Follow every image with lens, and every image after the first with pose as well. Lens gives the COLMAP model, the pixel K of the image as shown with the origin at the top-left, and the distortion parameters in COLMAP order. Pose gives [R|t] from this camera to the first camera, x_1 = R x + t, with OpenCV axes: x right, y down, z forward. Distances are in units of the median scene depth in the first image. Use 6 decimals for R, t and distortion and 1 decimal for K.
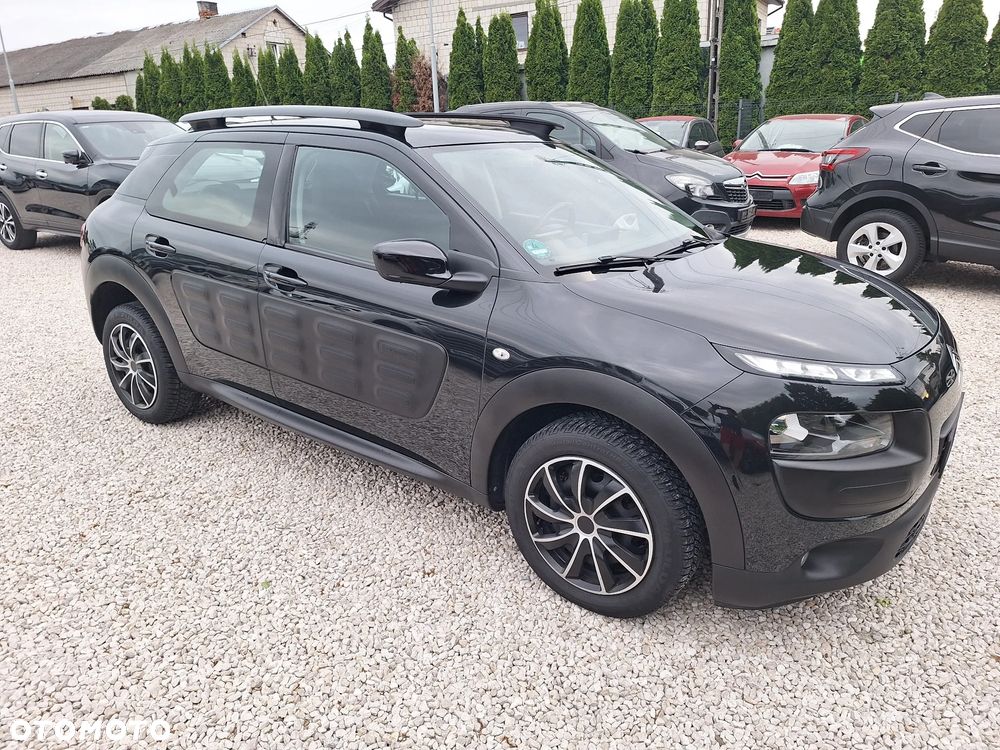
lens RADIAL K [[681.6, 0, 495.4], [0, 681.6, 382.8], [0, 0, 1]] dist [0.041086, -0.031260]
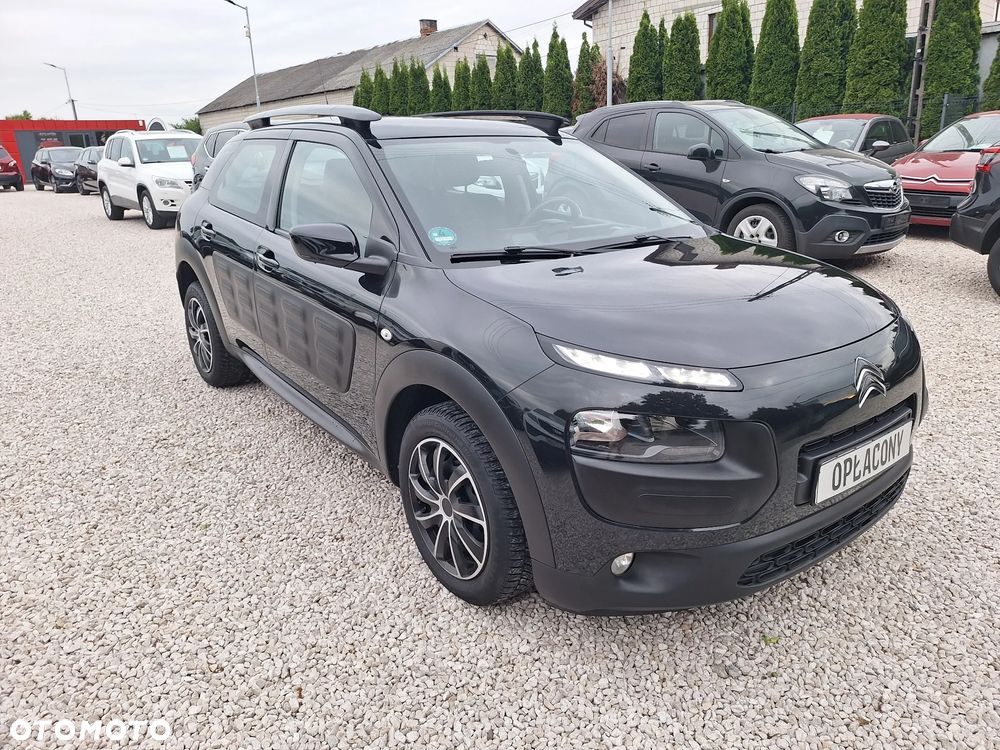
lens RADIAL K [[681.6, 0, 502.4], [0, 681.6, 380.5], [0, 0, 1]] dist [0.041086, -0.031260]
pose [[0.960445, 0.084242, -0.265421, 0.268616], [-0.087249, 0.996186, 0.000460, 0.007133], [0.264448, 0.022716, 0.964132, 0.022948]]
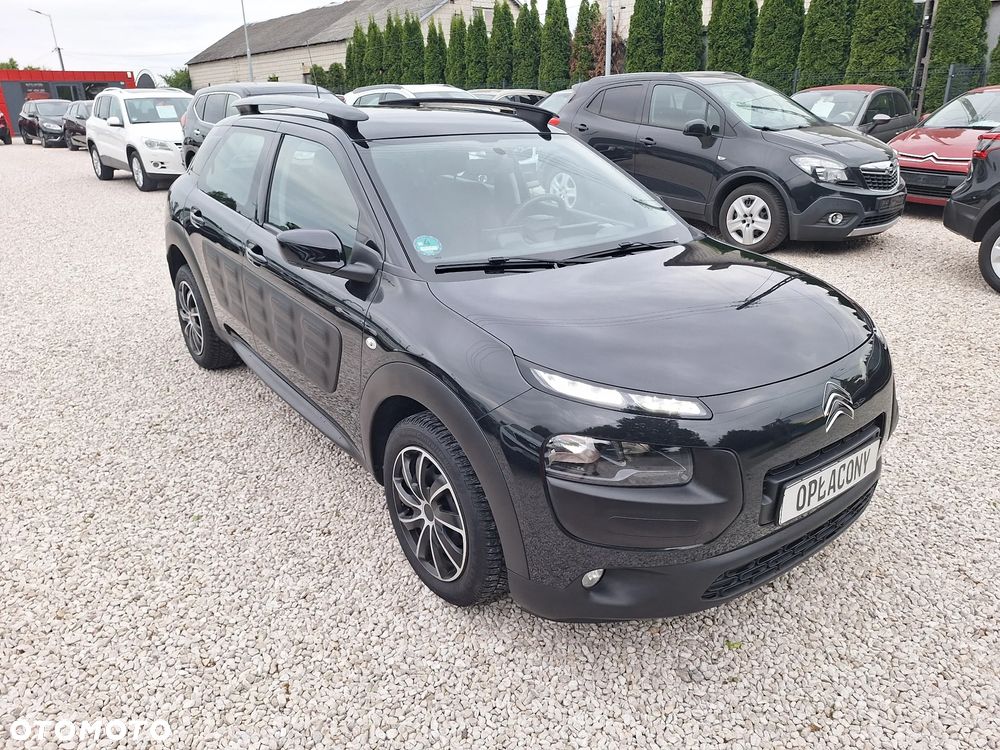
lens RADIAL K [[681.6, 0, 491.8], [0, 681.6, 383.3], [0, 0, 1]] dist [0.041086, -0.031260]
pose [[0.957688, 0.116282, -0.263272, 0.277701], [-0.103468, 0.992694, 0.062074, -0.038164], [0.268567, -0.032208, 0.962722, 0.009481]]
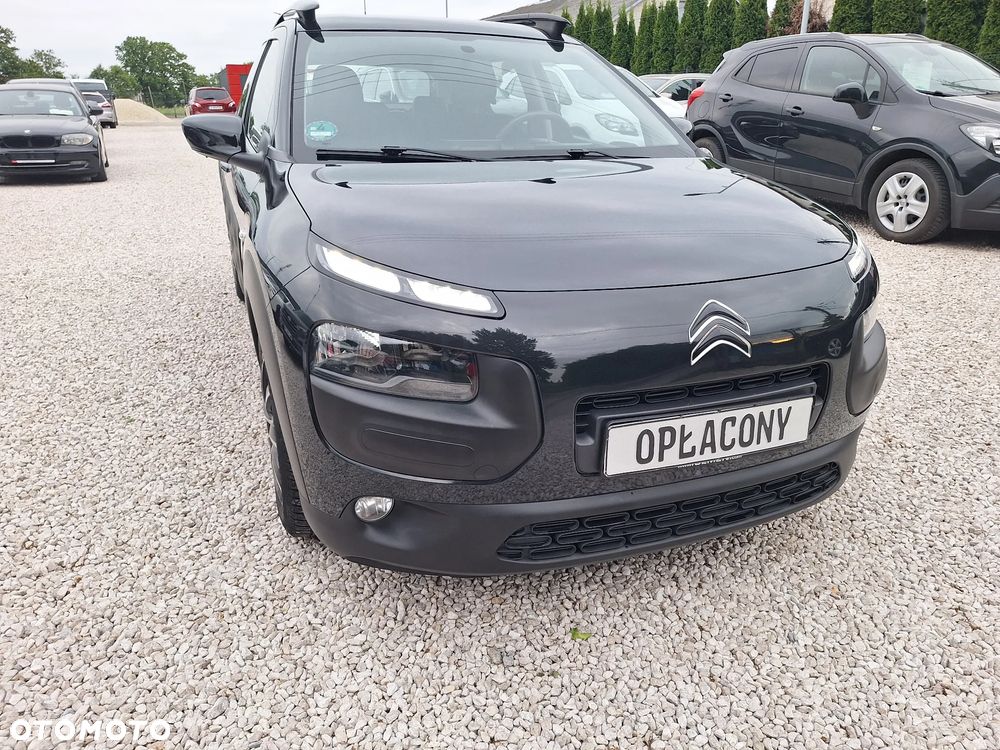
lens RADIAL K [[681.6, 0, 504.3], [0, 681.6, 391.2], [0, 0, 1]] dist [0.041086, -0.031260]
pose [[0.848605, 0.222076, -0.480158, 0.484935], [-0.196462, 0.975009, 0.103730, 0.000430], [0.491195, 0.006307, 0.871027, 0.193173]]
